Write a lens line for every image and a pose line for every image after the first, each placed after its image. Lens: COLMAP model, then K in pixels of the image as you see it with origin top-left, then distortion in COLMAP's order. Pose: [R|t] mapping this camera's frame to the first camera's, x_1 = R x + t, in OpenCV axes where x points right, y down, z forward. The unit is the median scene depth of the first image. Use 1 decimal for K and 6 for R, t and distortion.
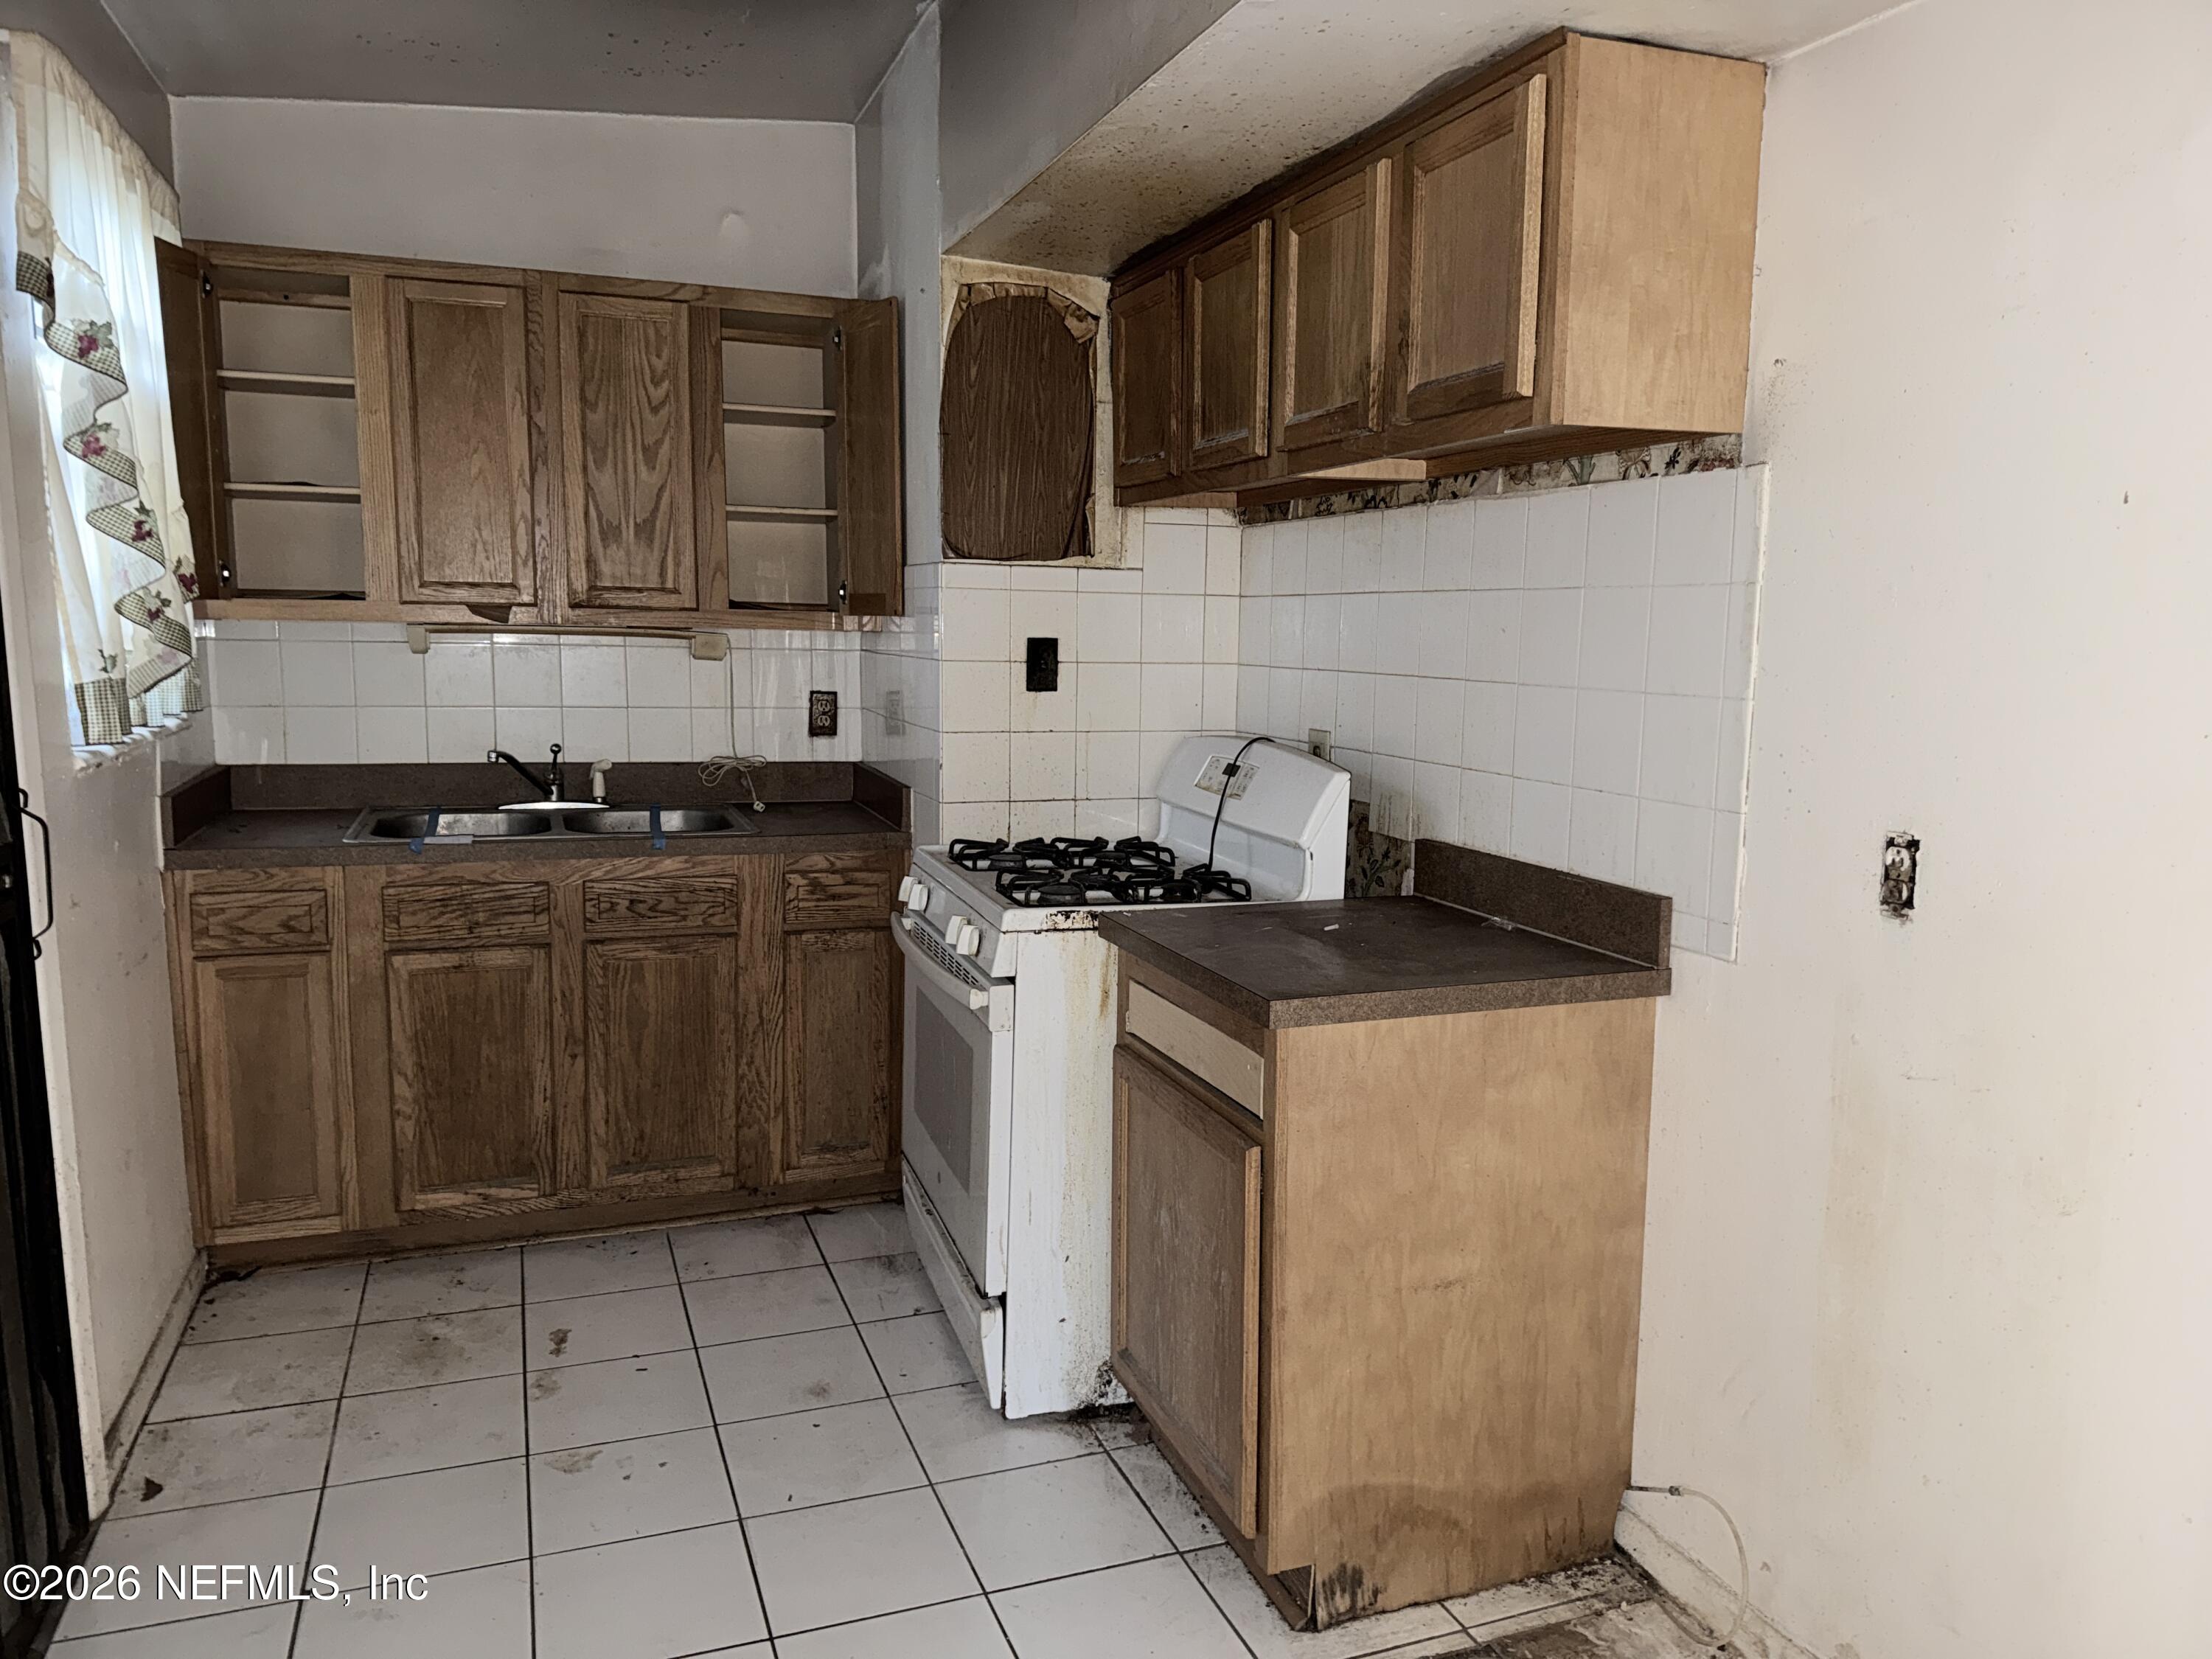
lens RADIAL K [[1558.0, 0, 1115.0], [0, 1558.0, 847.9], [0, 0, 1]] dist [0.068556, -0.096862]
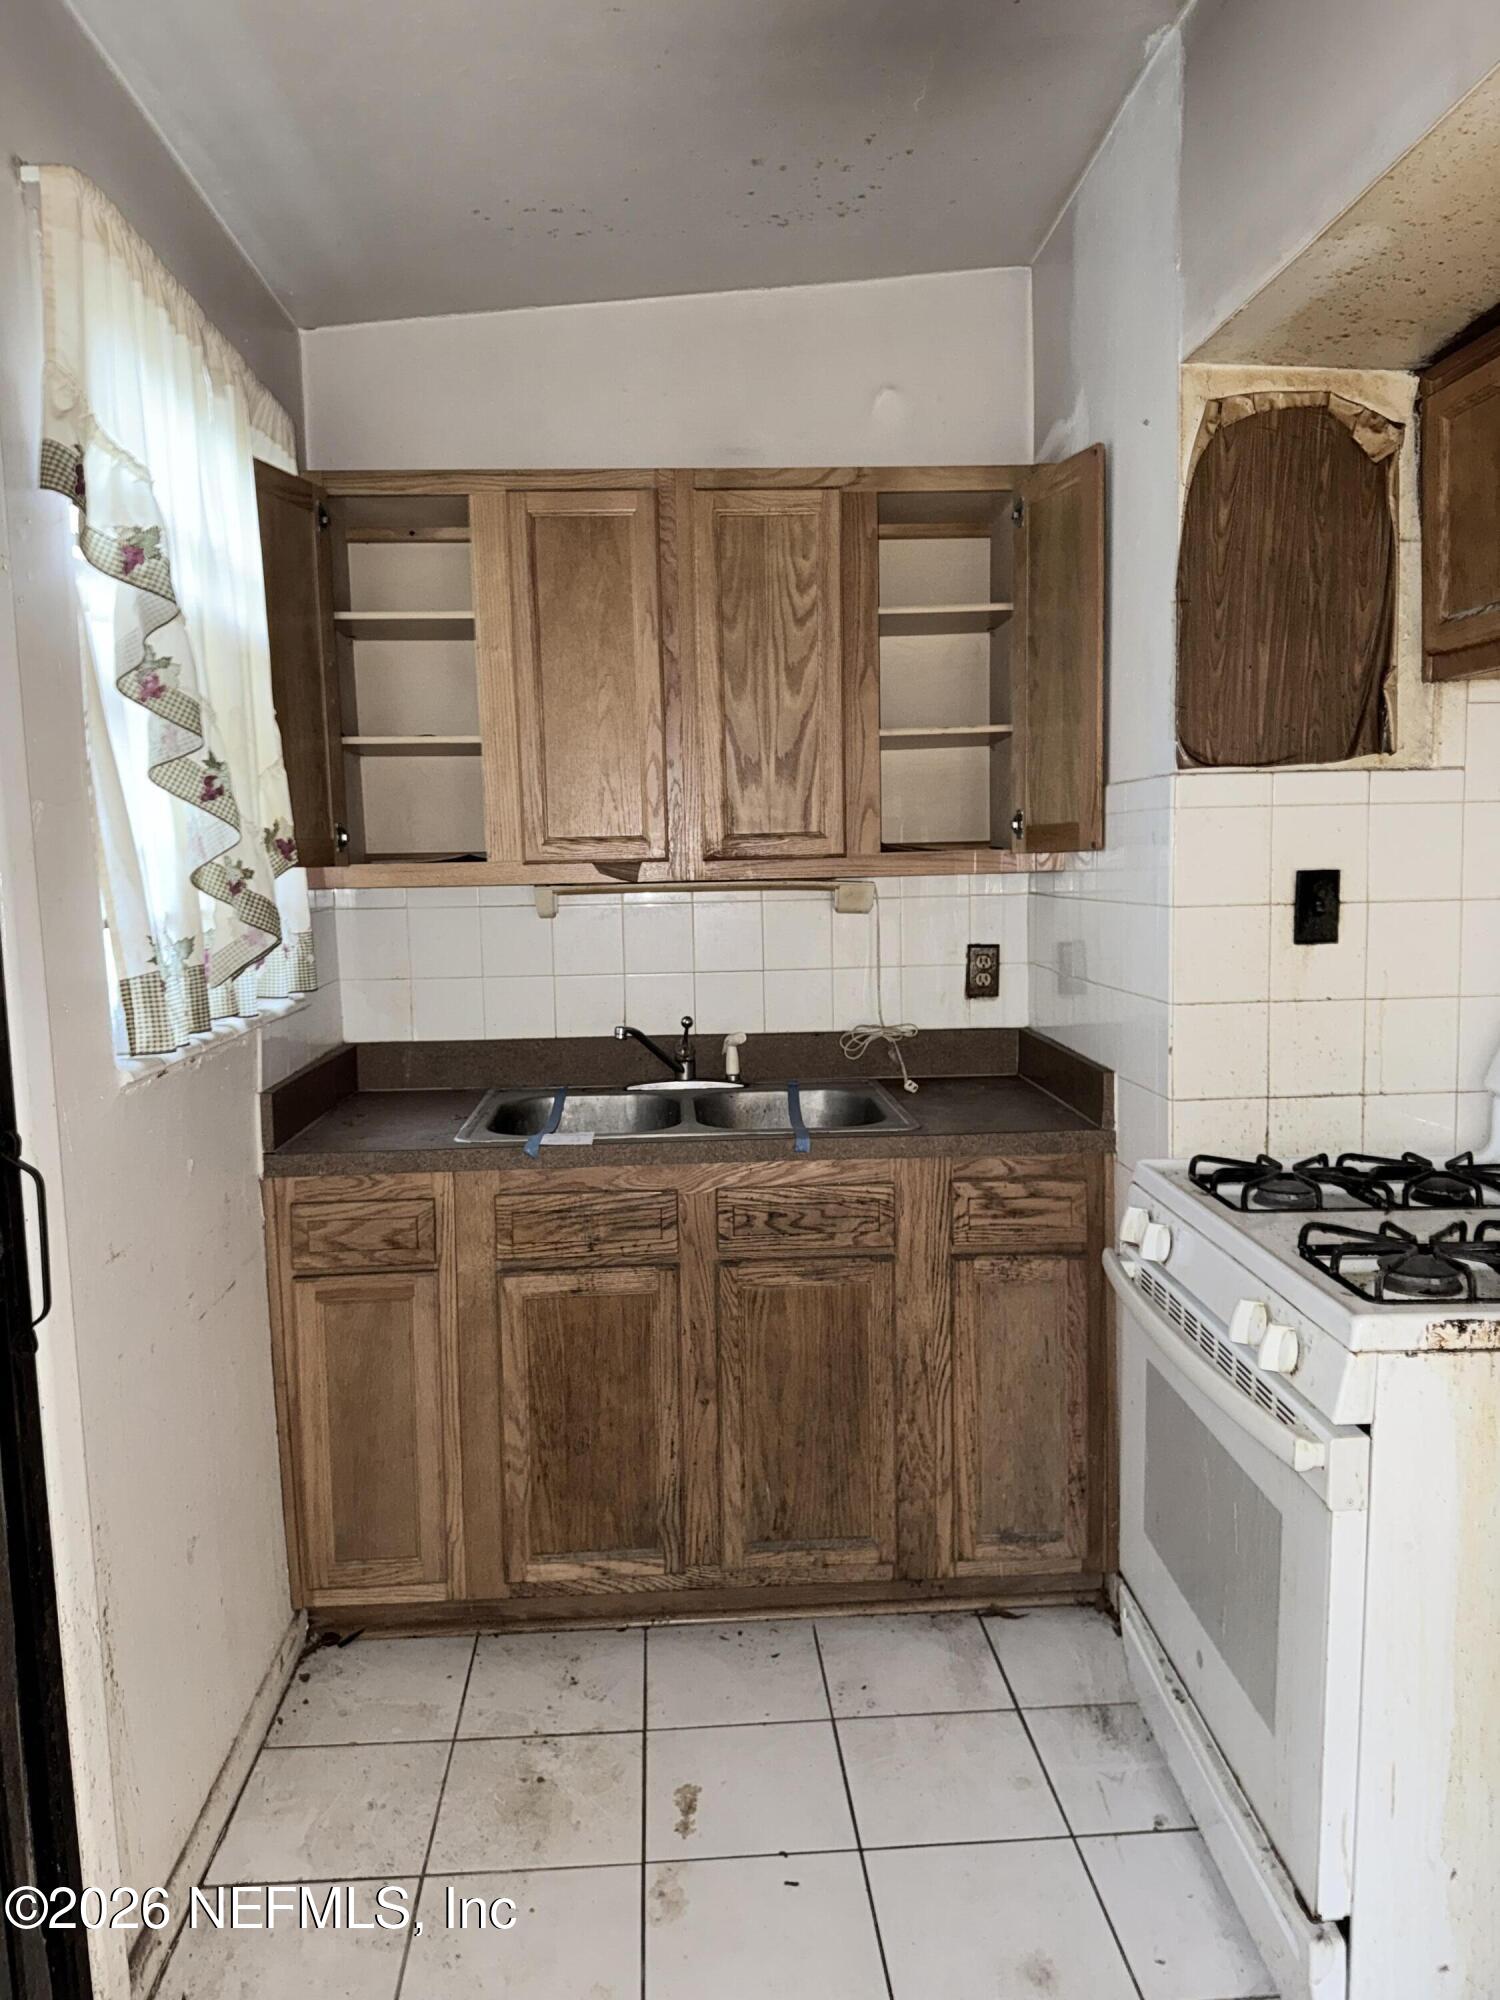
lens RADIAL K [[1408.6, 0, 739.0], [0, 1408.6, 996.7], [0, 0, 1]] dist [0.068556, -0.096862]
pose [[0.952469, -0.010316, -0.304460, -0.103540], [-0.003862, 0.998937, -0.045927, -0.046990], [0.304611, 0.044920, 0.951417, 0.302713]]
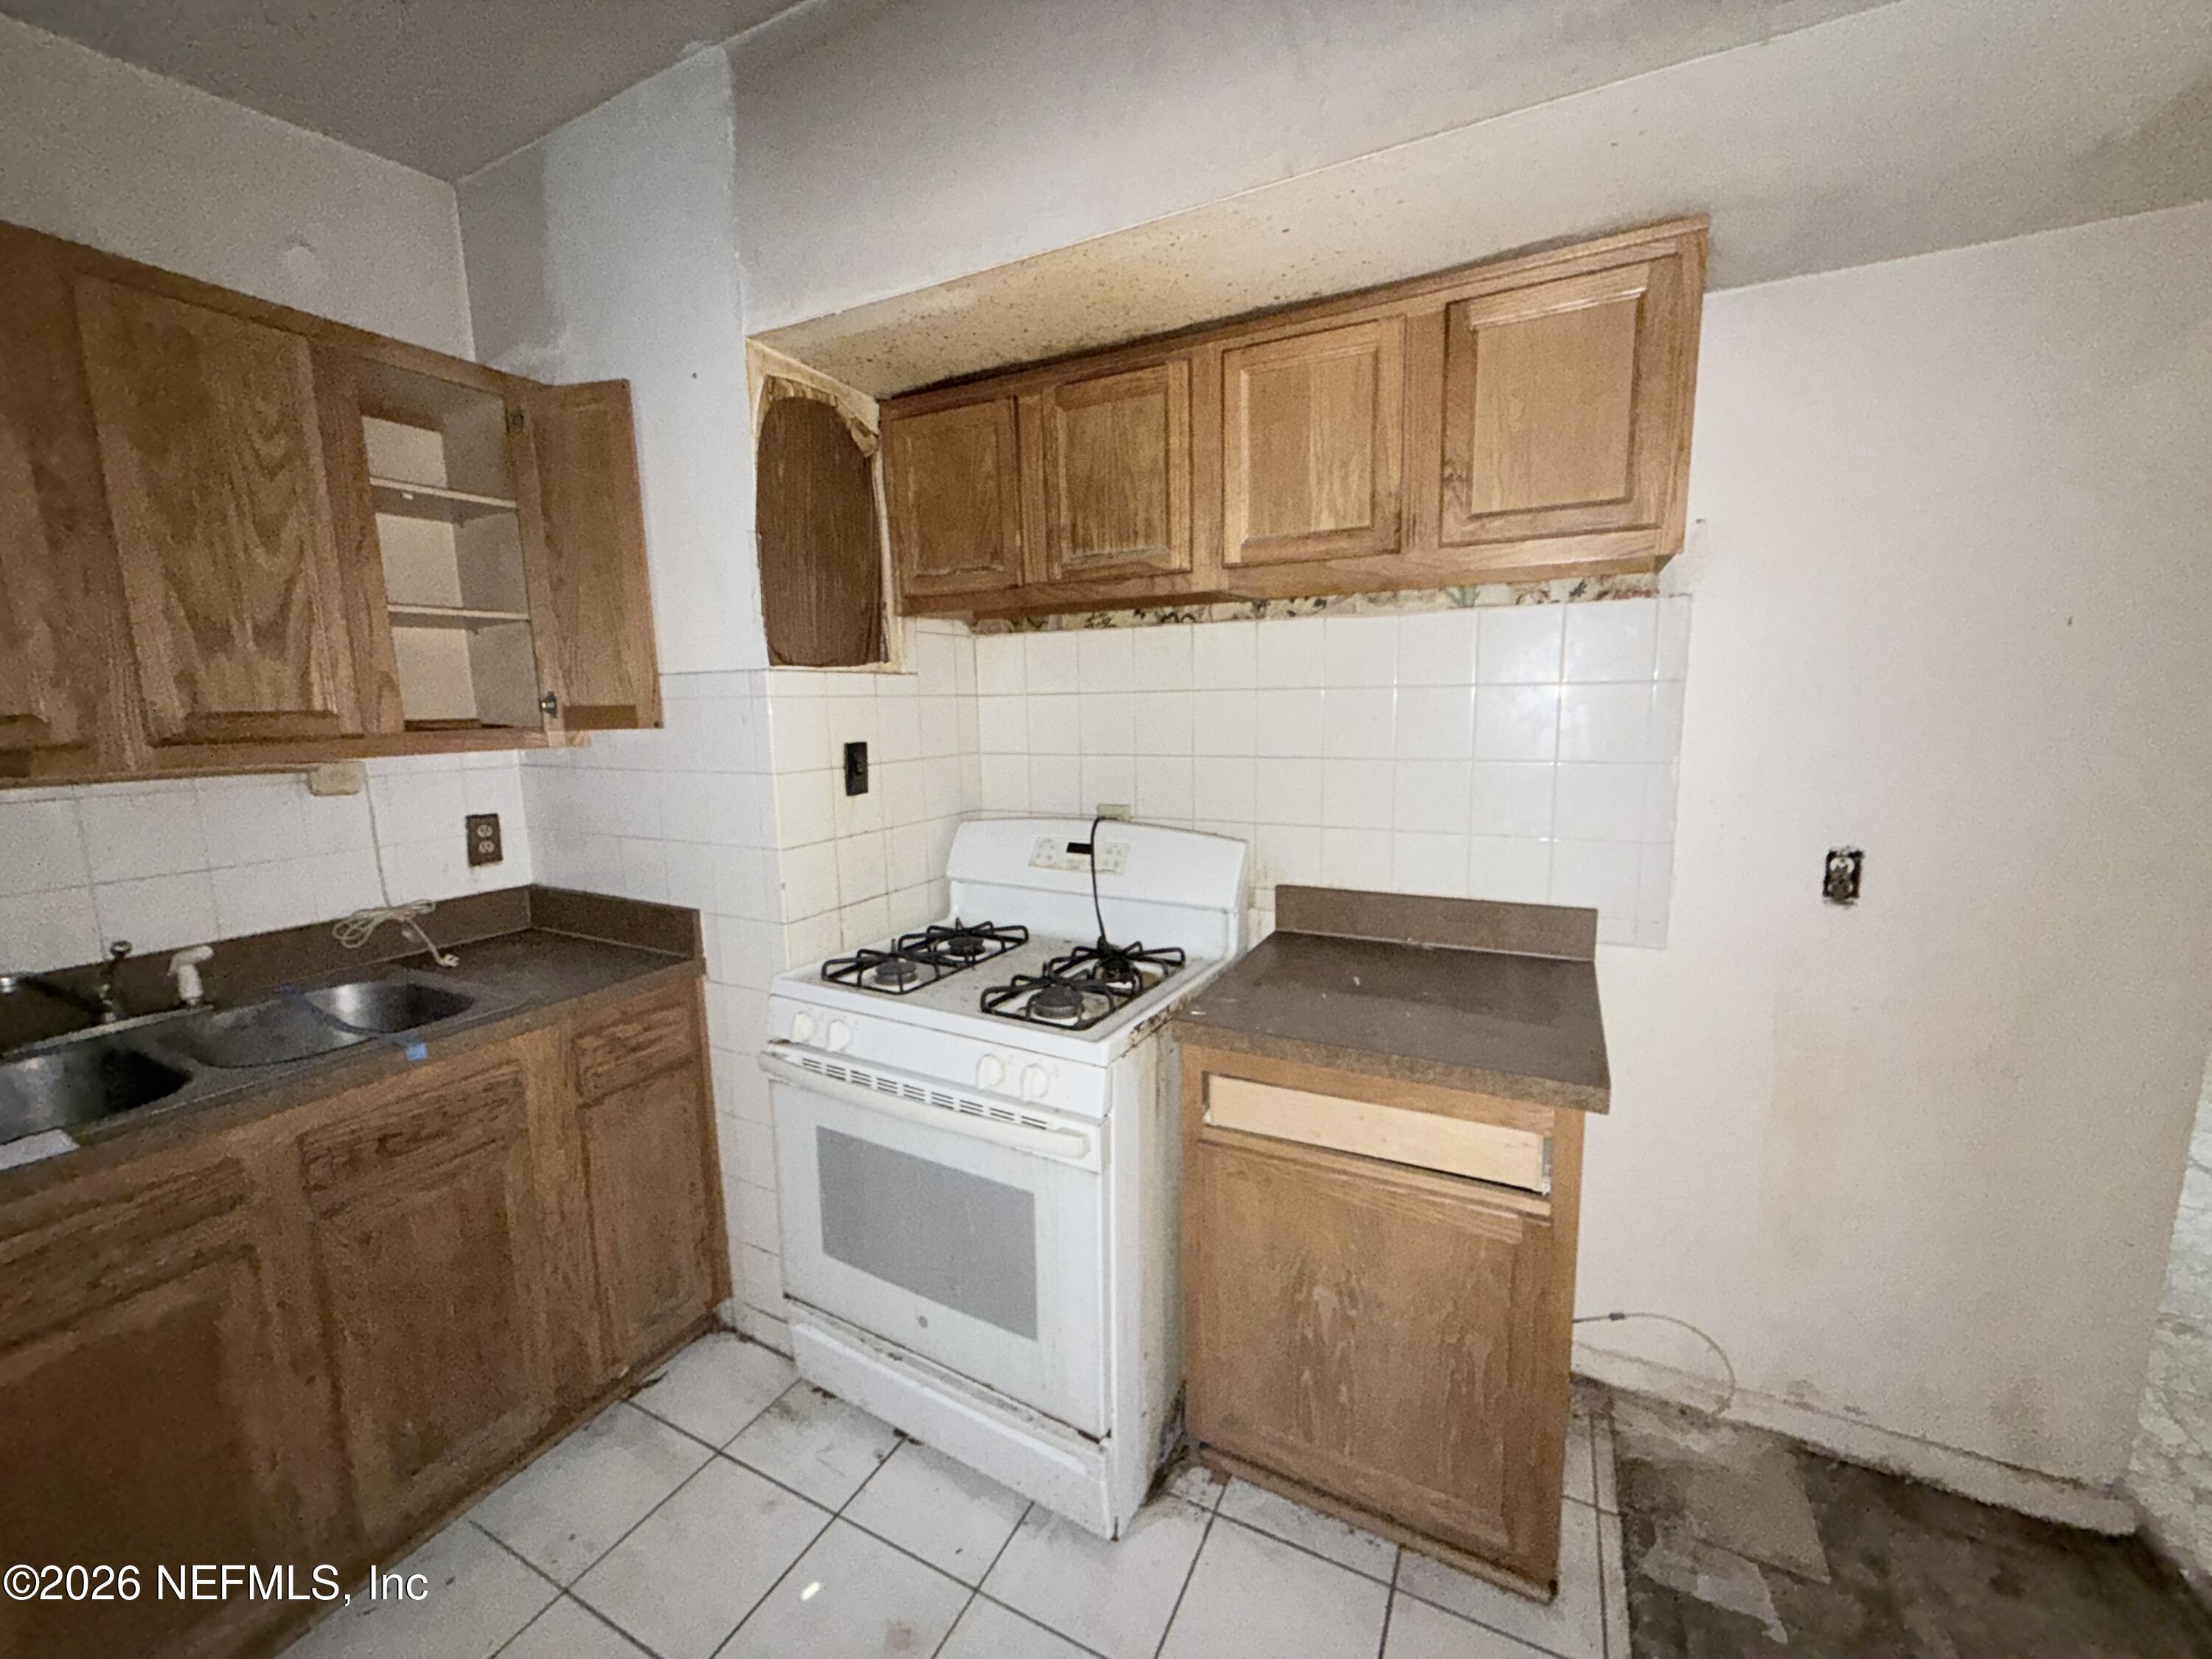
lens RADIAL K [[881.7, 0, 1070.0], [0, 881.7, 825.2], [0, 0, 1]] dist [-0.001512, 0.000799]
pose [[0.742897, -0.128917, 0.656874, -0.333172], [0.128208, 0.990516, 0.049399, -0.094188], [-0.657013, 0.047519, 0.752380, 0.487834]]
